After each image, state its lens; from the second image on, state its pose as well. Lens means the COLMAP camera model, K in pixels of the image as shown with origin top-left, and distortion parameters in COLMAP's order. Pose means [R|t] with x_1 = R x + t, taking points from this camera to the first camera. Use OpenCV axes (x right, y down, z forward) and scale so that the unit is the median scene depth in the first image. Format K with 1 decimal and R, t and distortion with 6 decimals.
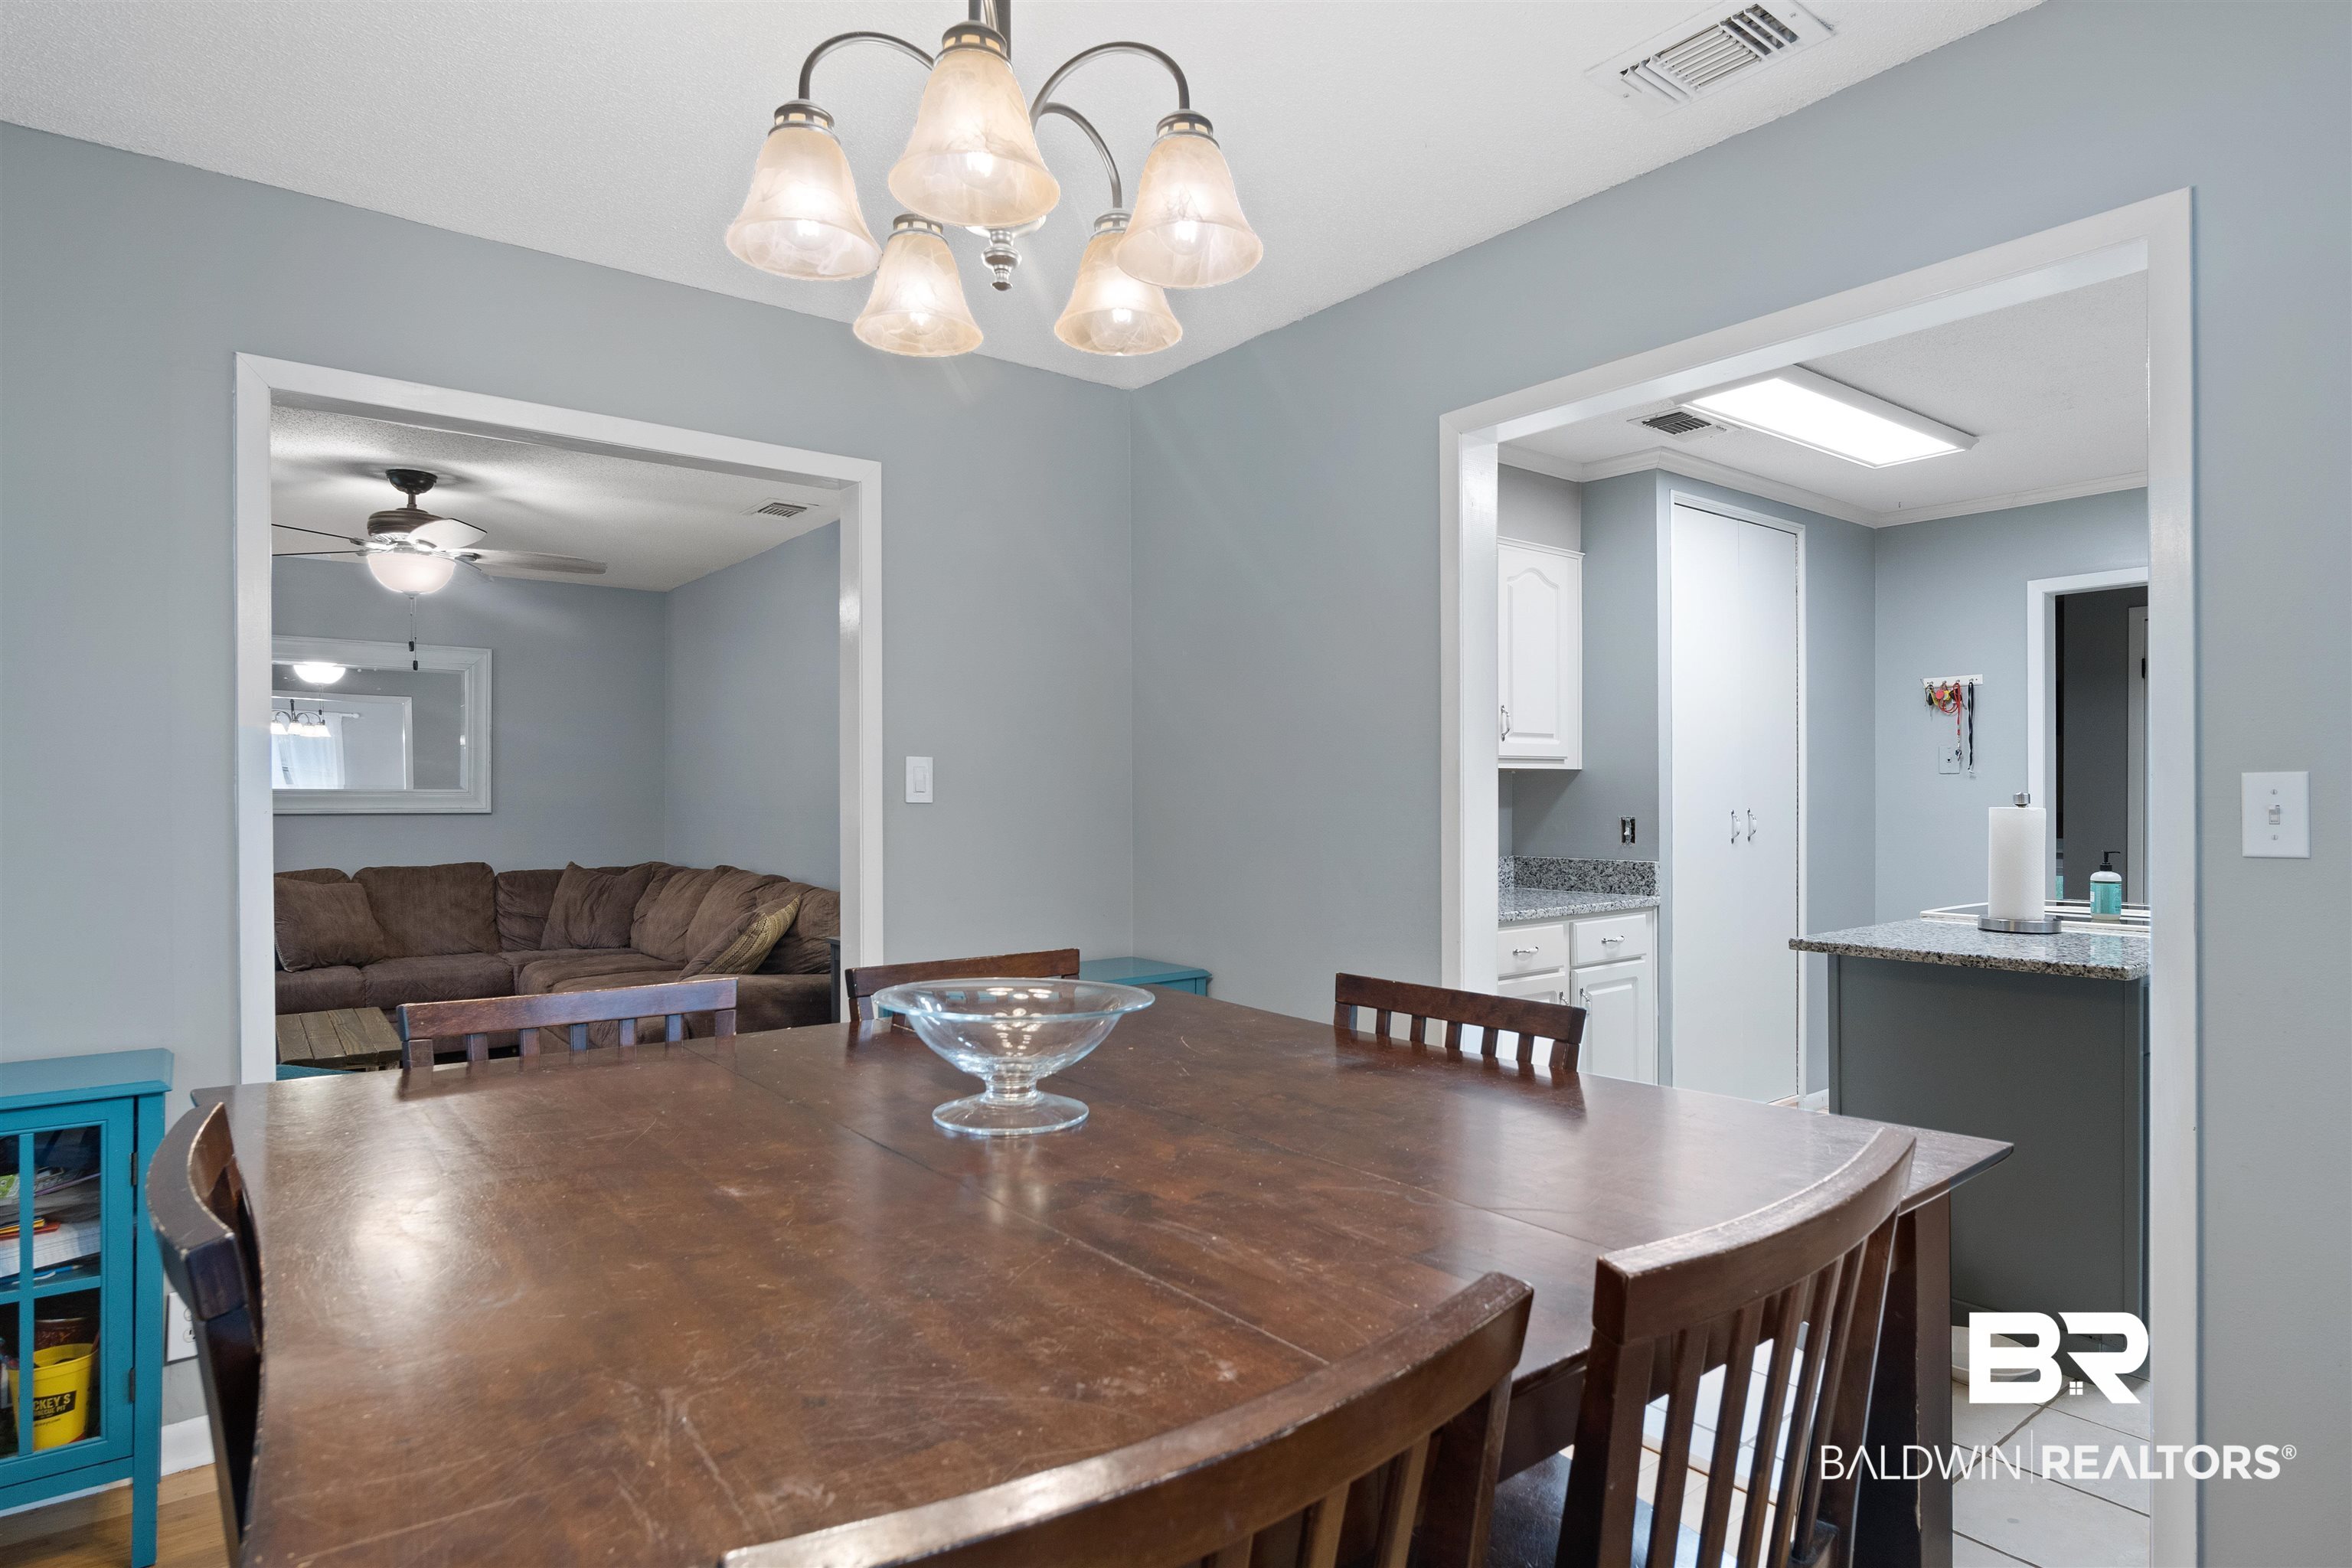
lens RADIAL K [[1276.2, 0, 1174.5], [0, 1276.2, 787.4], [0, 0, 1]] dist [-0.026088, 0.000035]
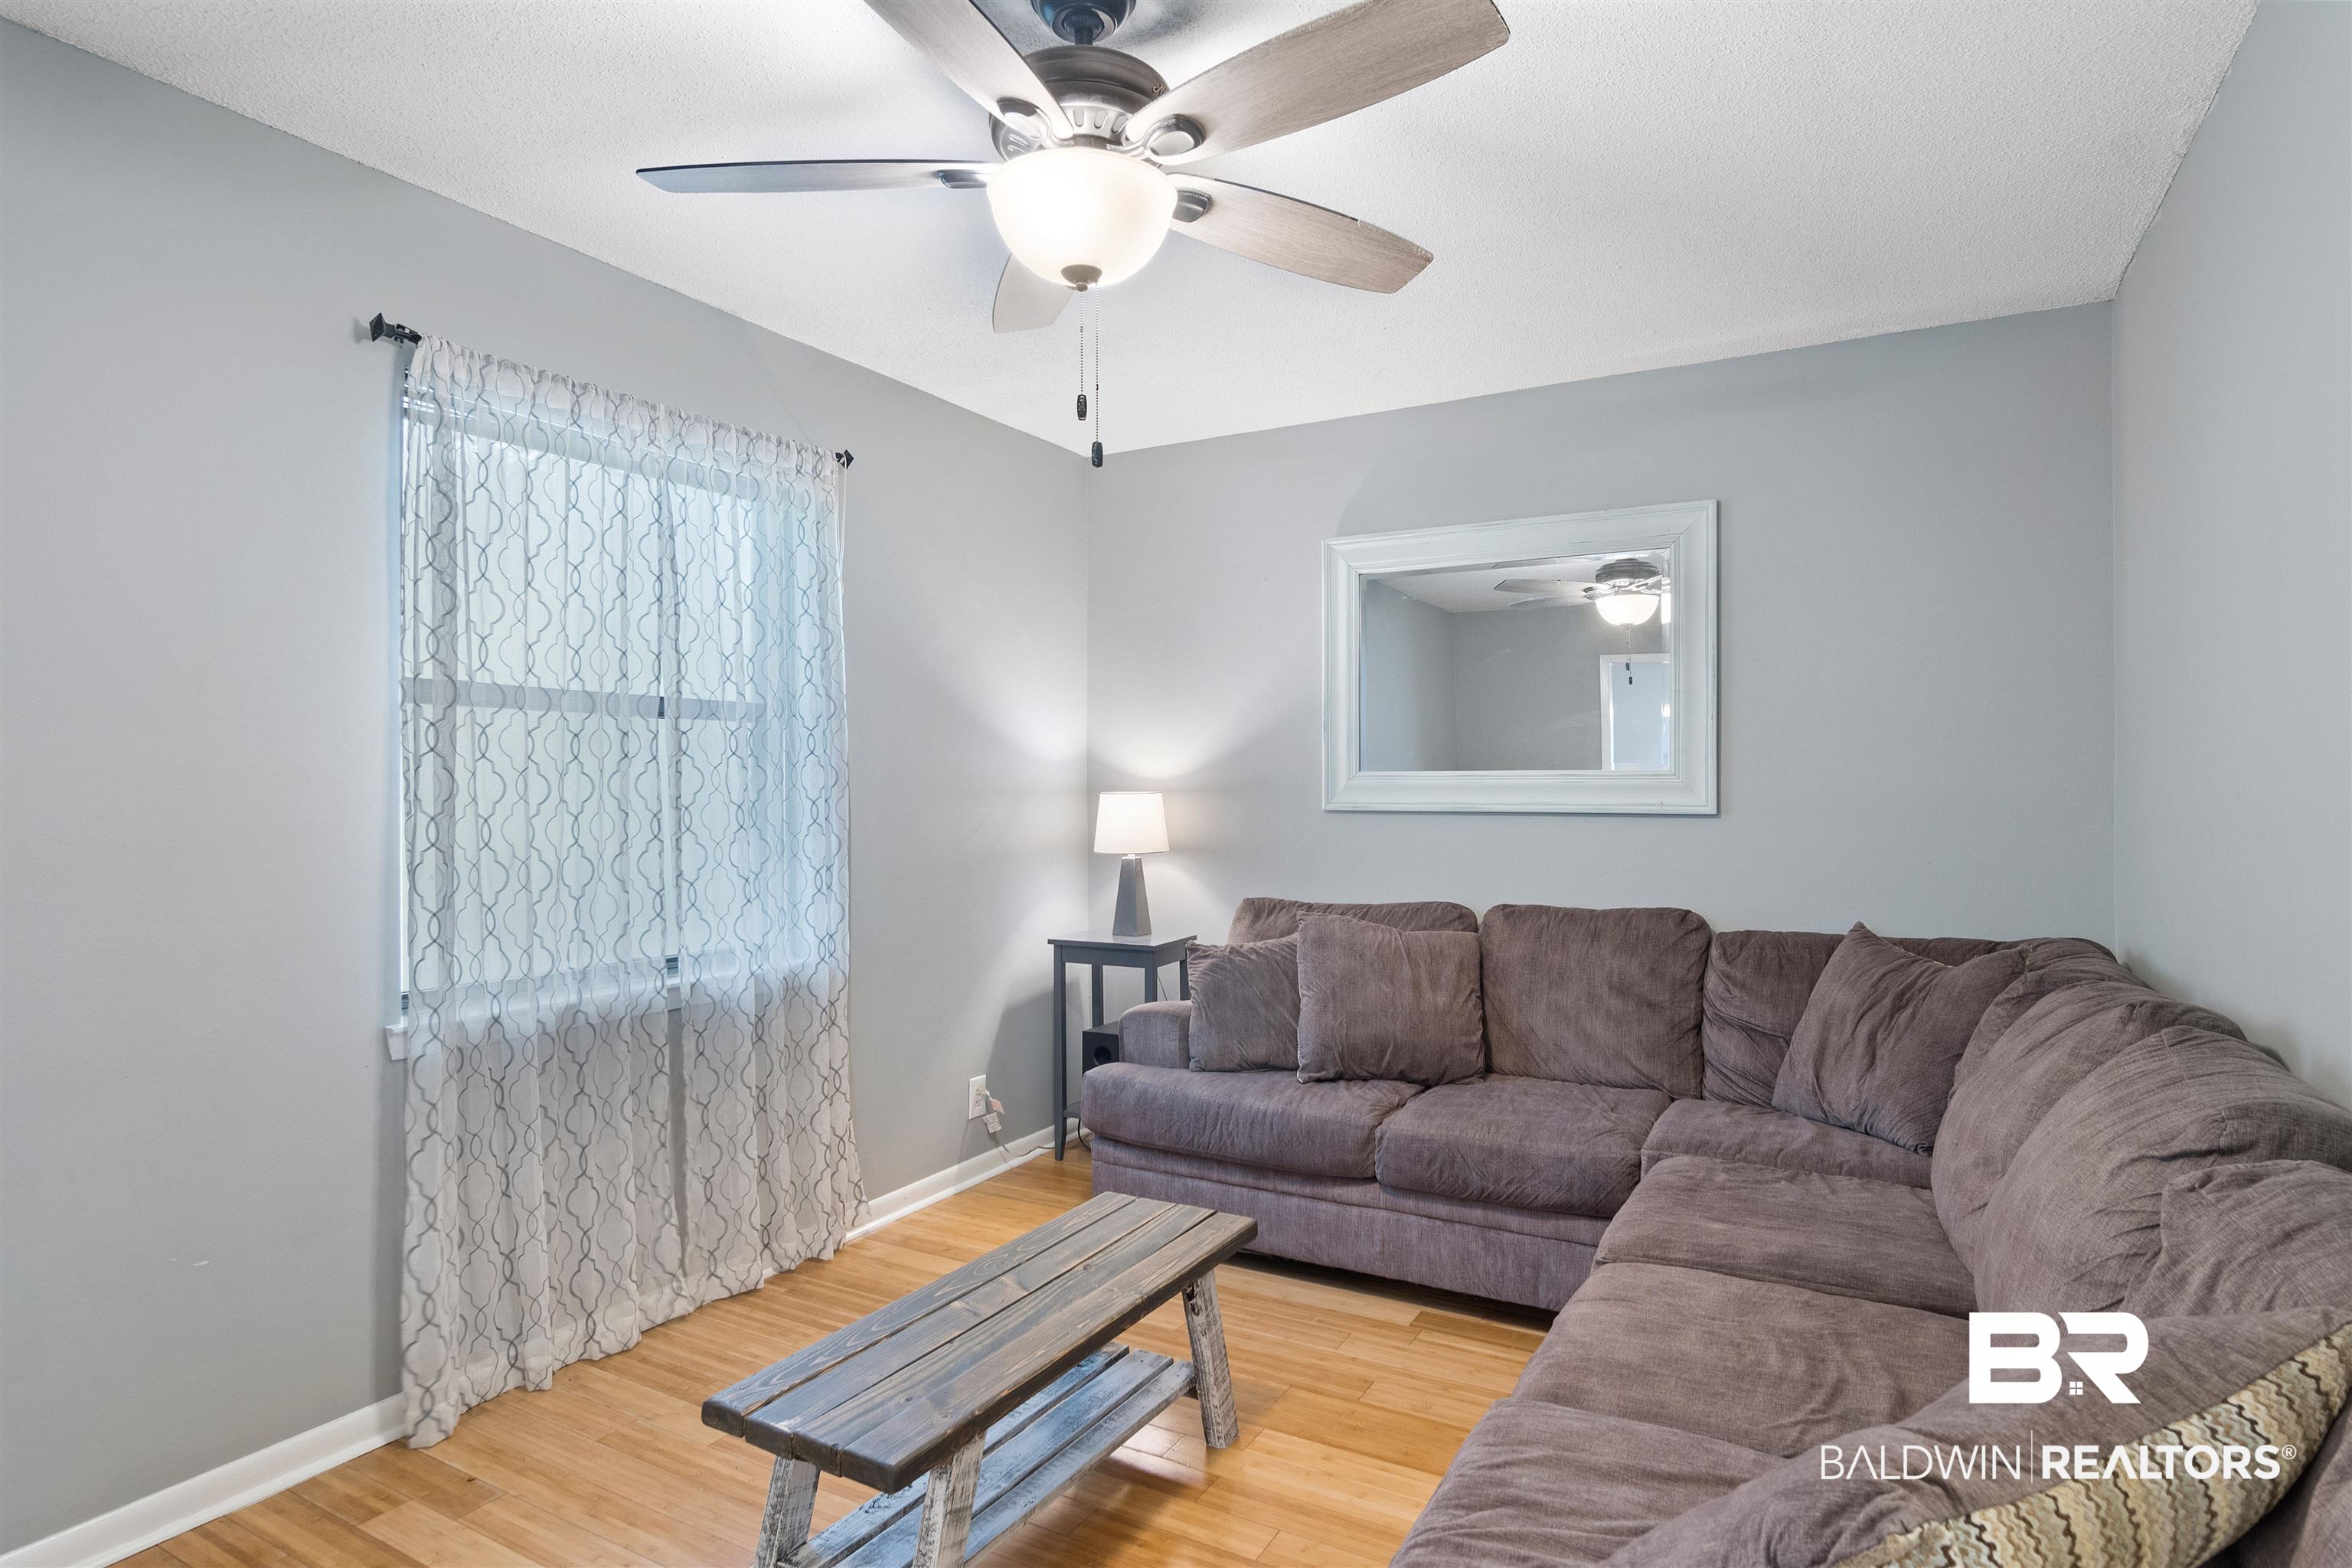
lens RADIAL K [[1276.2, 0, 1167.0], [0, 1276.2, 784.4], [0, 0, 1]] dist [-0.026088, 0.000035]
pose [[0.378393, -0.003330, -0.925639, -0.151018], [0.012106, 0.999926, 0.001352, 0.005700], [0.925566, -0.011718, 0.378405, 0.616110]]
